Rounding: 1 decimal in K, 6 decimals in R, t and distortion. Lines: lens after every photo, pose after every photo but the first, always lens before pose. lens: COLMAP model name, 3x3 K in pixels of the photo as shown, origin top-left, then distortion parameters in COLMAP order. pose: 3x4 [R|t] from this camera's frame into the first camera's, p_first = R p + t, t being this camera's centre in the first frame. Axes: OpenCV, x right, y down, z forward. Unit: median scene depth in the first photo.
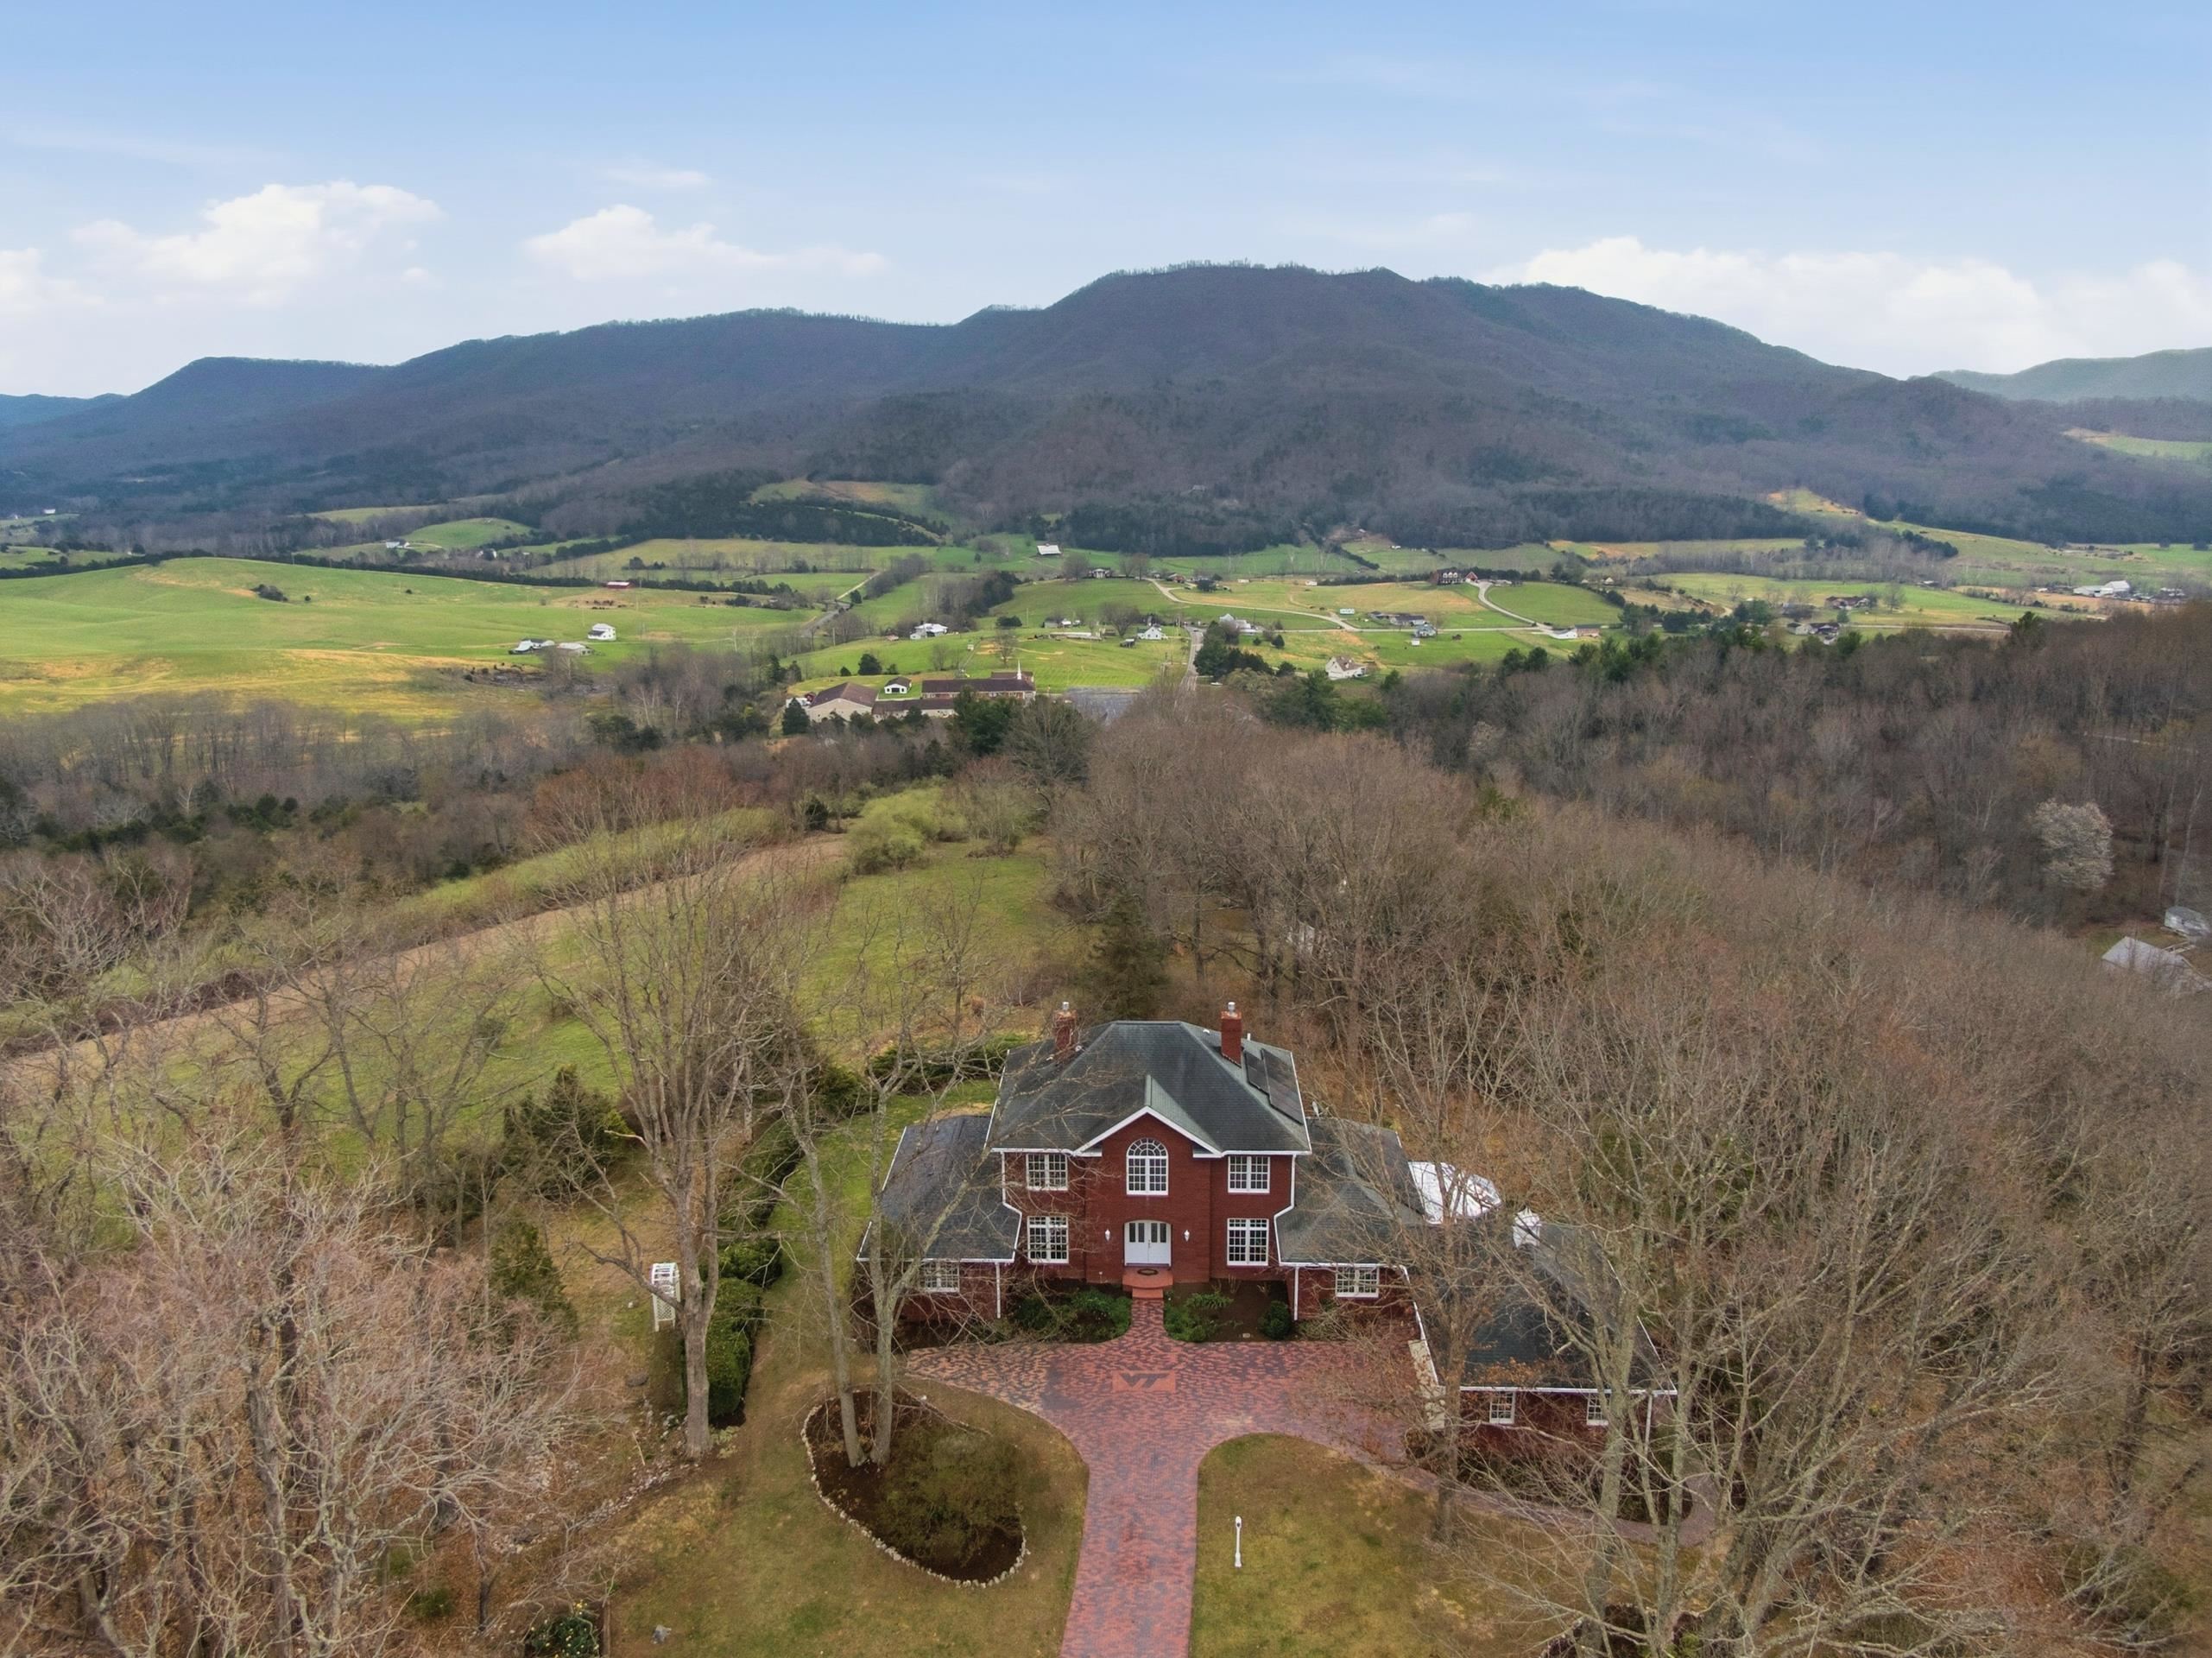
lens RADIAL K [[1585.1, 0, 1106.3], [0, 1585.1, 834.0], [0, 0, 1]] dist [0.044349, -0.059625]
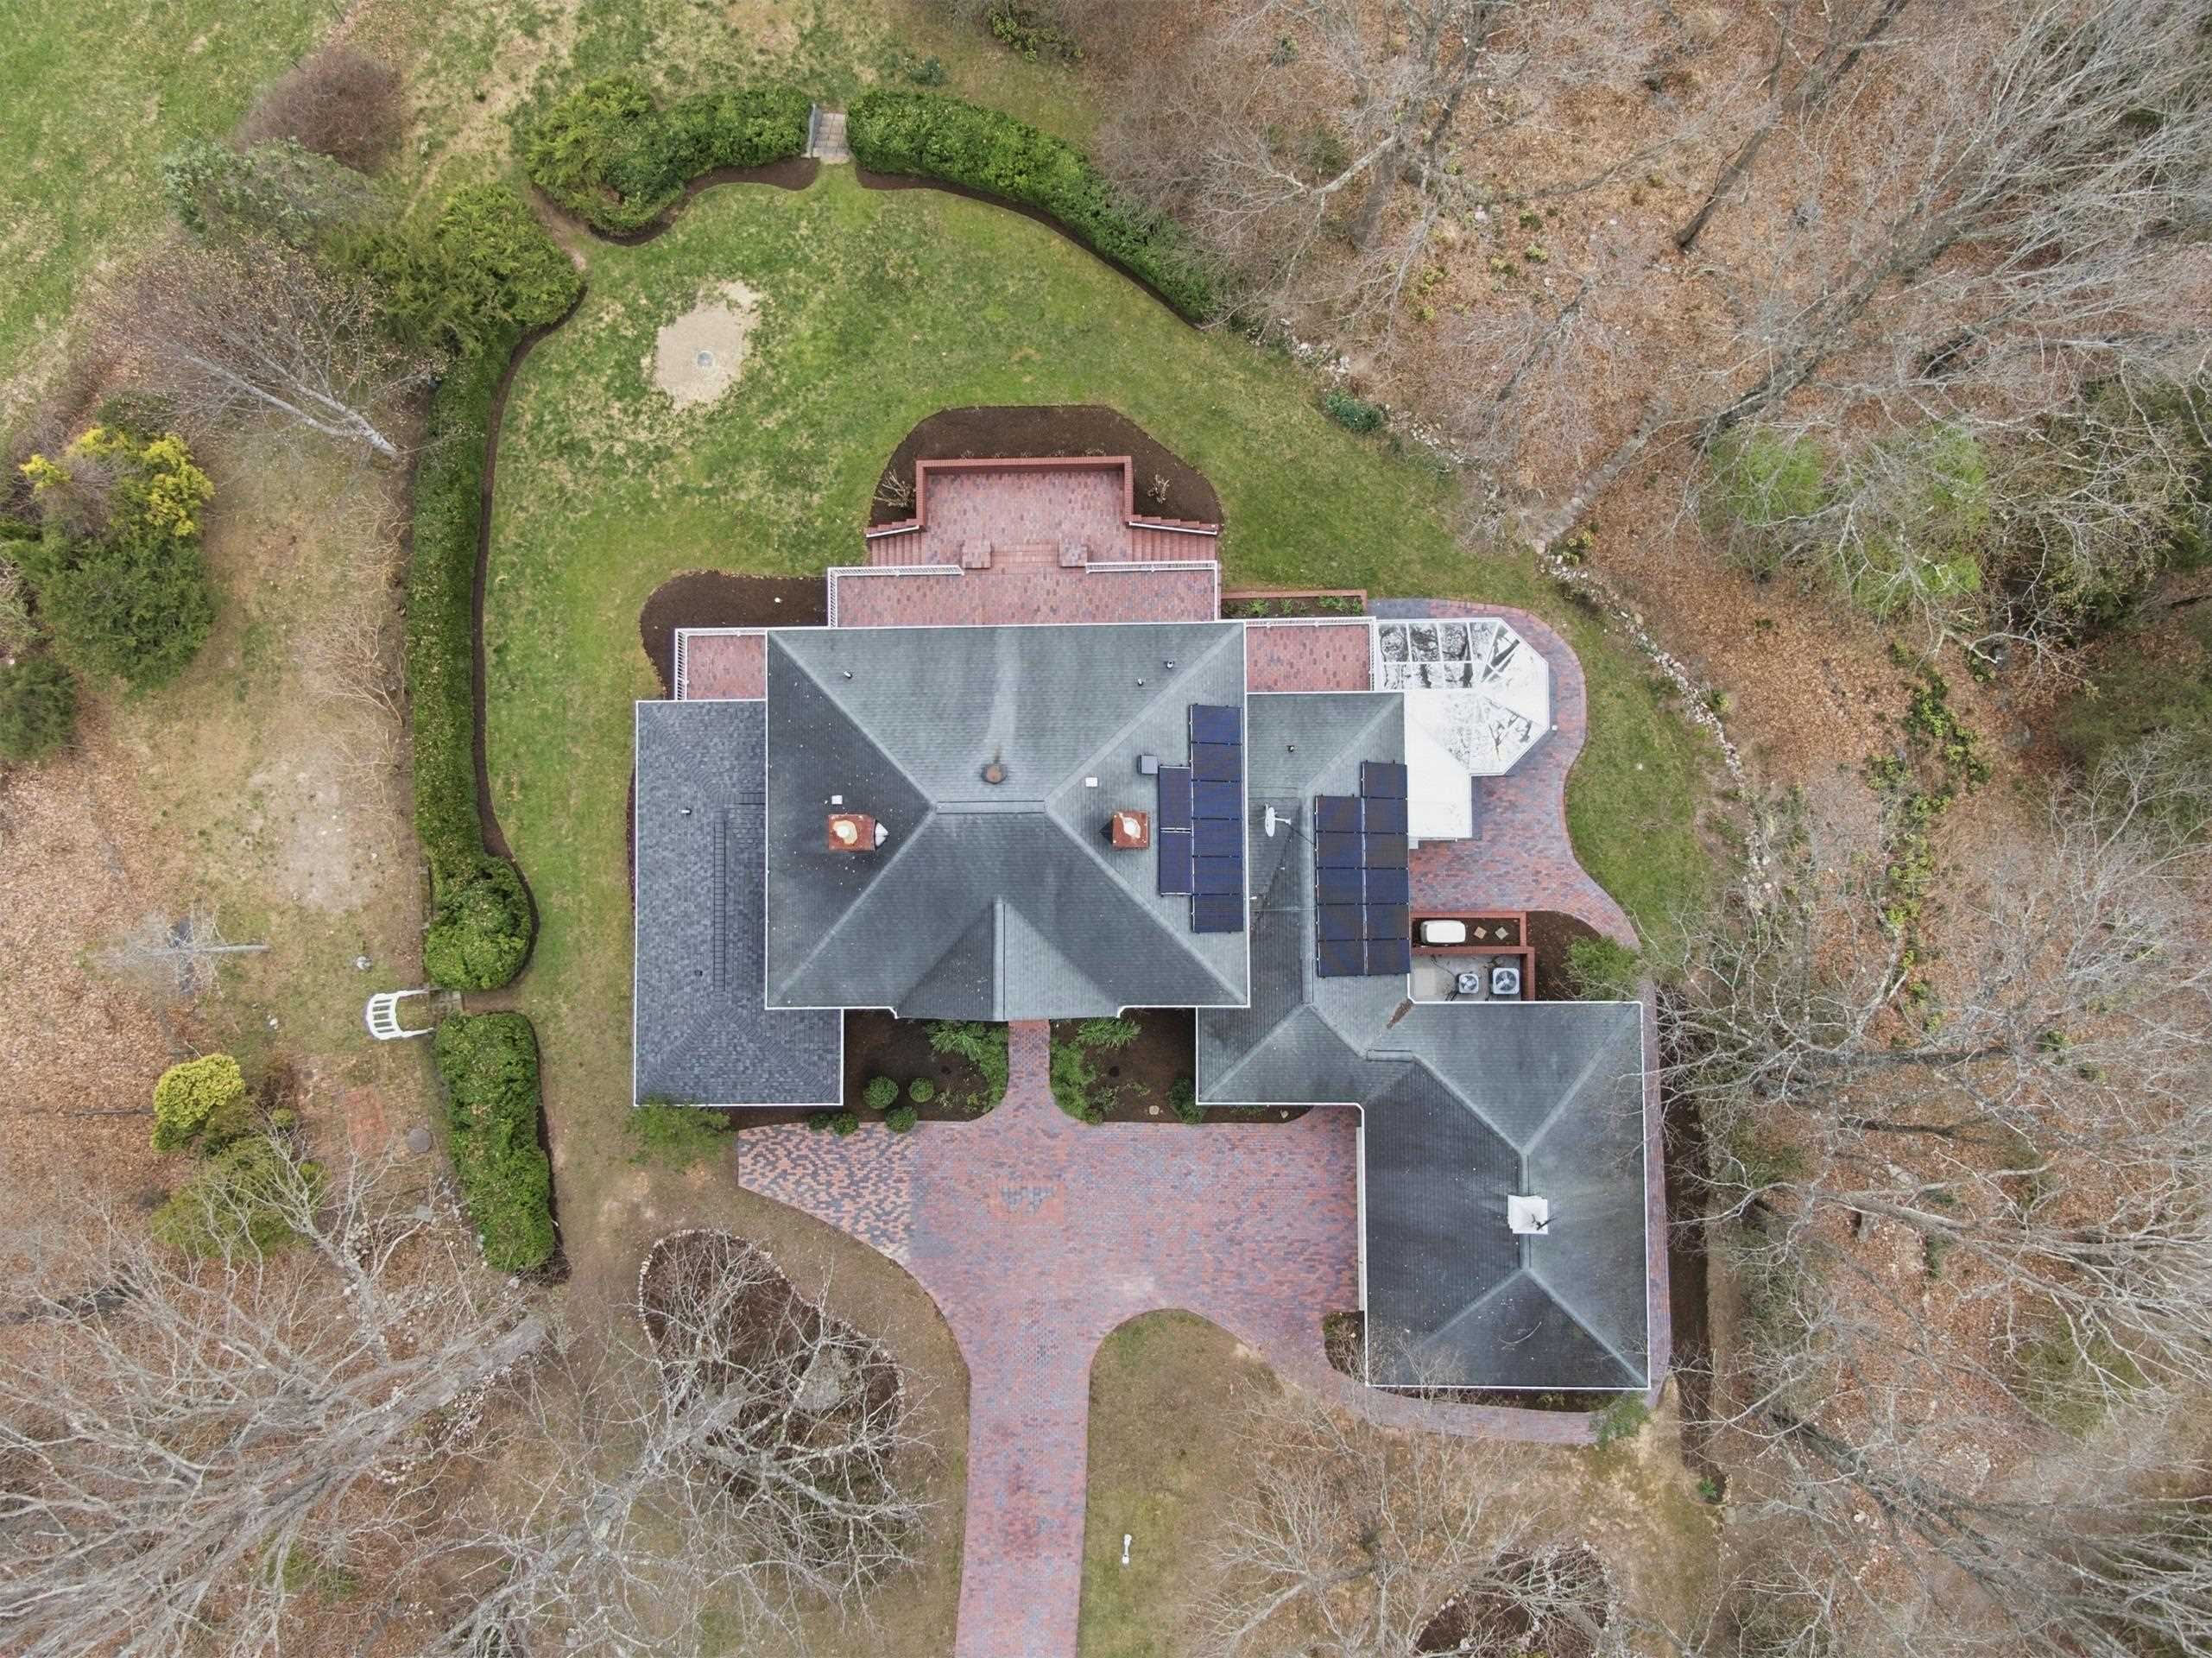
lens RADIAL K [[1585.1, 0, 1100.3], [0, 1585.1, 832.4], [0, 0, 1]] dist [0.044349, -0.059625]
pose [[0.998219, -0.045055, -0.039109, 0.091761], [0.050953, 0.302798, 0.951692, -0.446963], [-0.031036, -0.951989, 0.304554, 0.829419]]
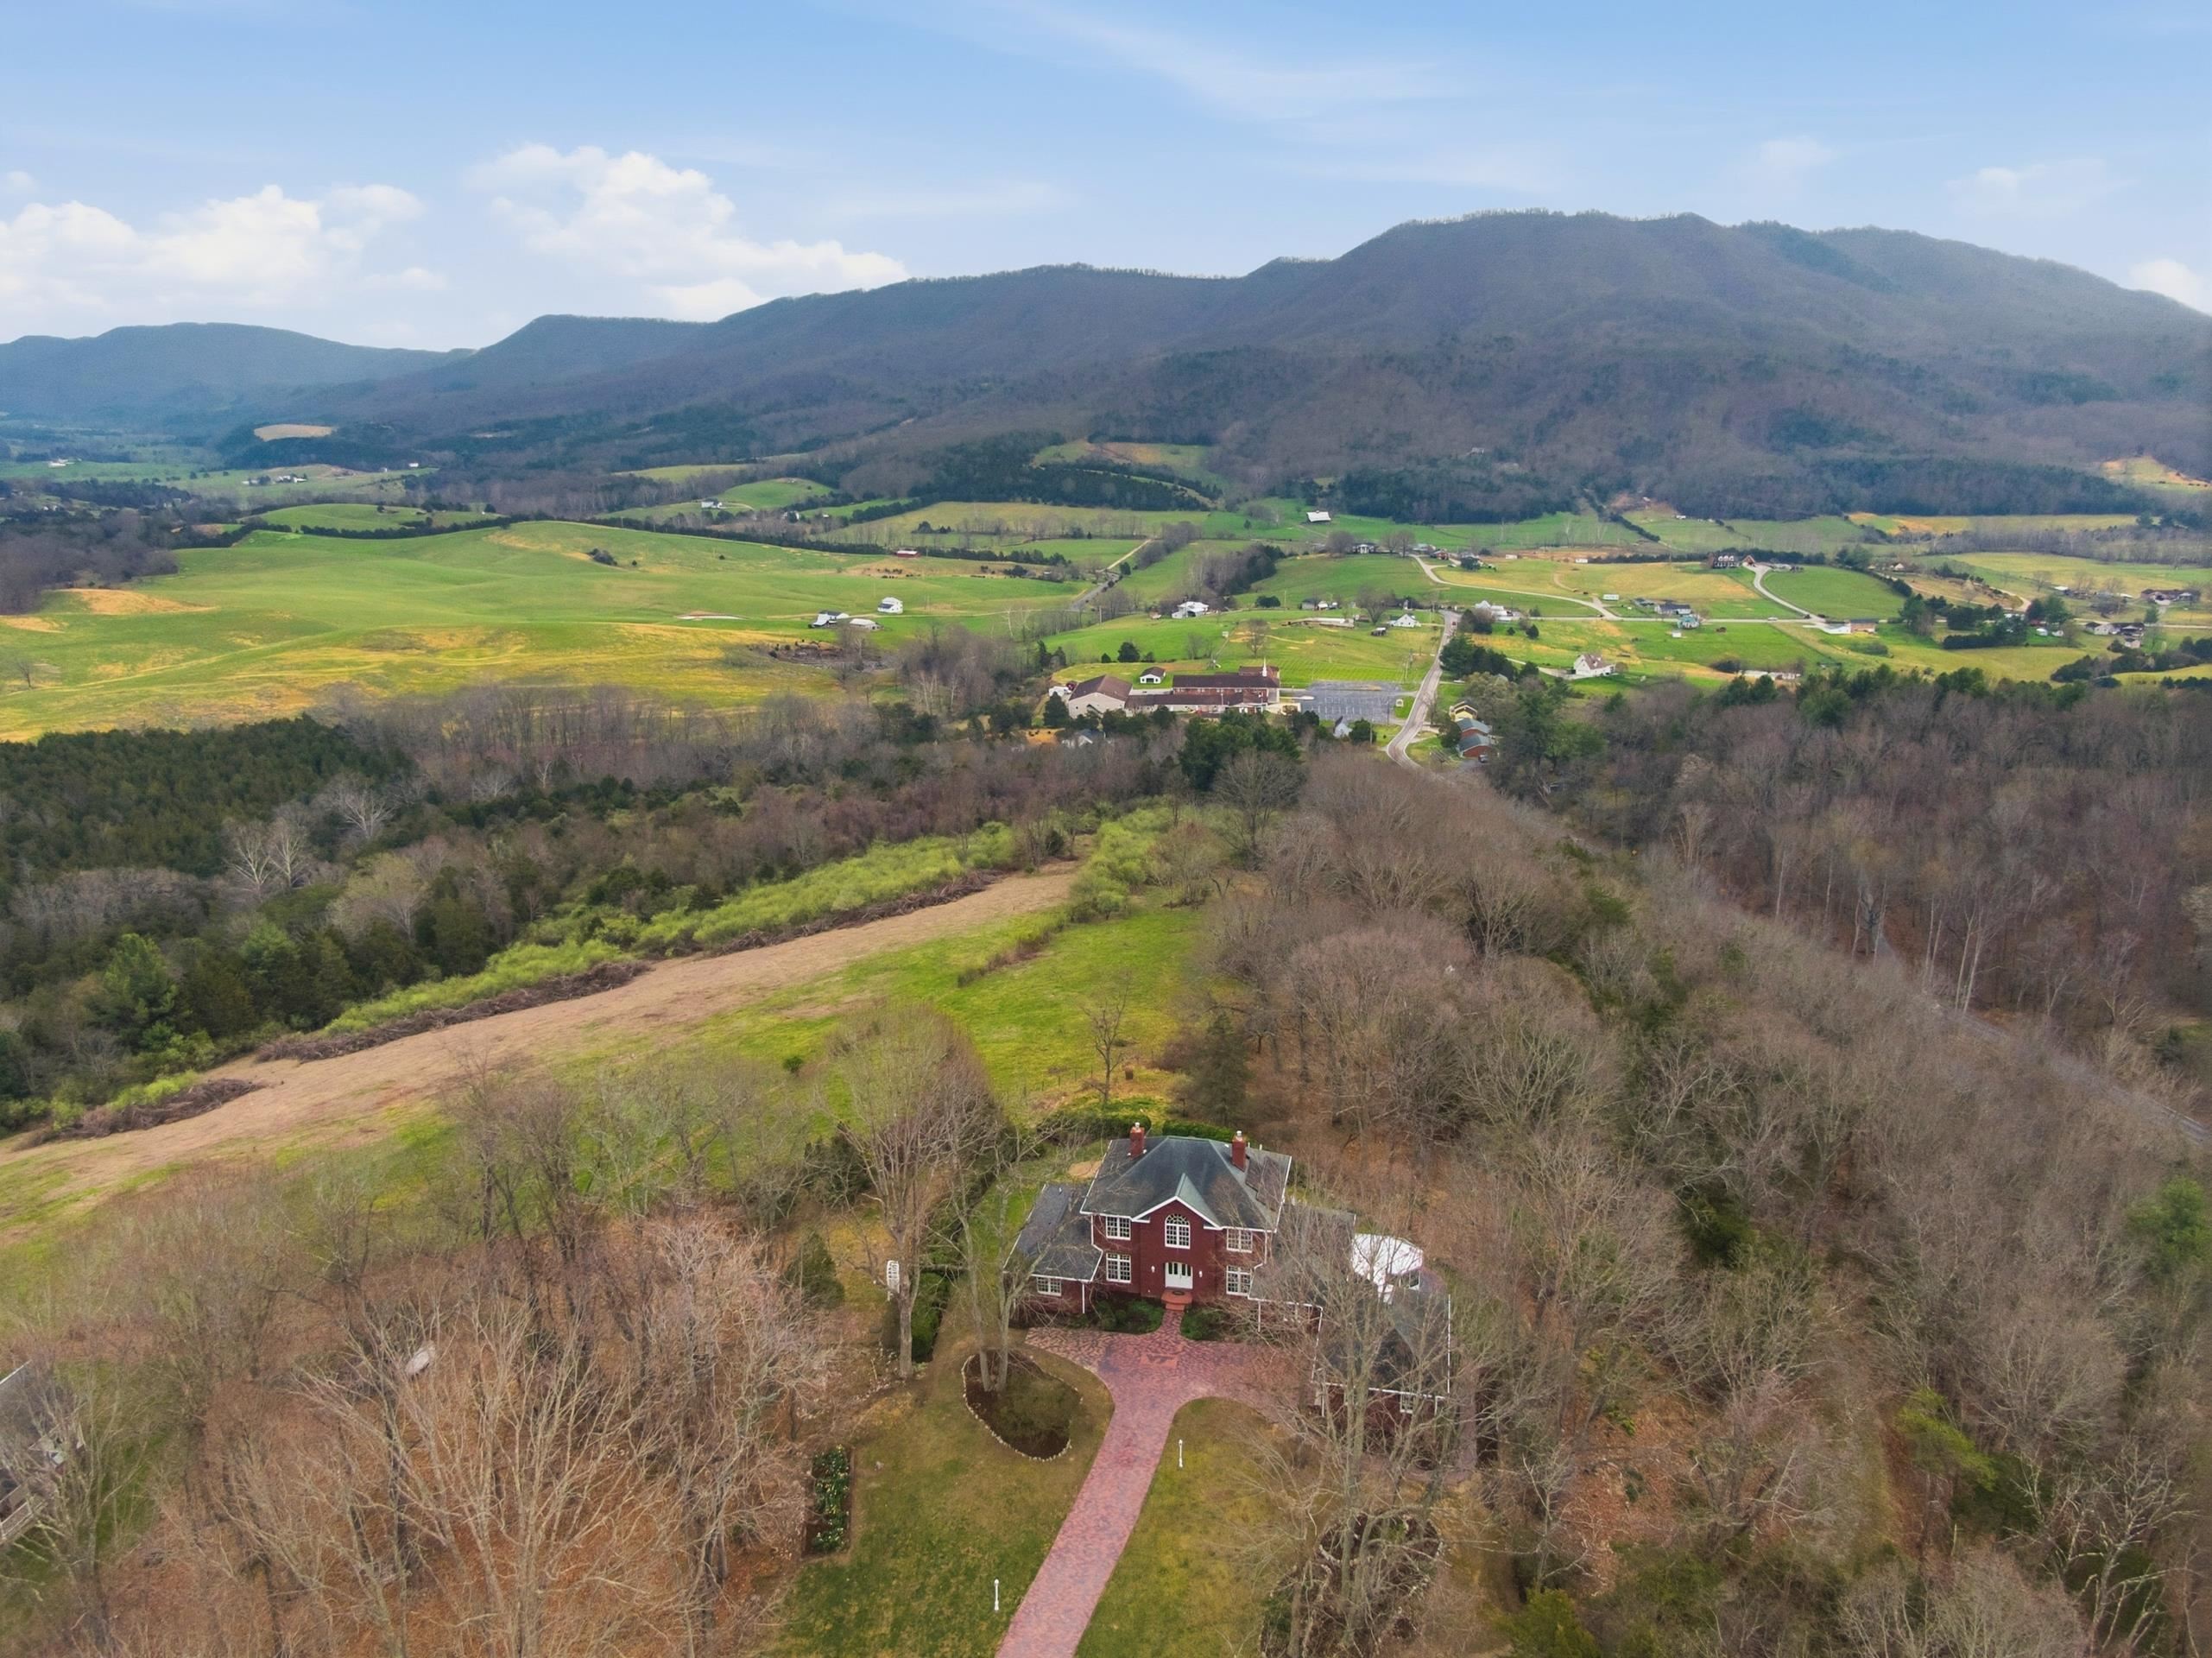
lens RADIAL K [[1585.1, 0, 1109.8], [0, 1585.1, 839.4], [0, 0, 1]] dist [0.044349, -0.059625]
pose [[0.985385, 0.045308, -0.164204, 0.202782], [-0.039232, 0.998427, 0.040056, -0.251618], [0.165761, -0.033028, 0.985613, -0.604573]]
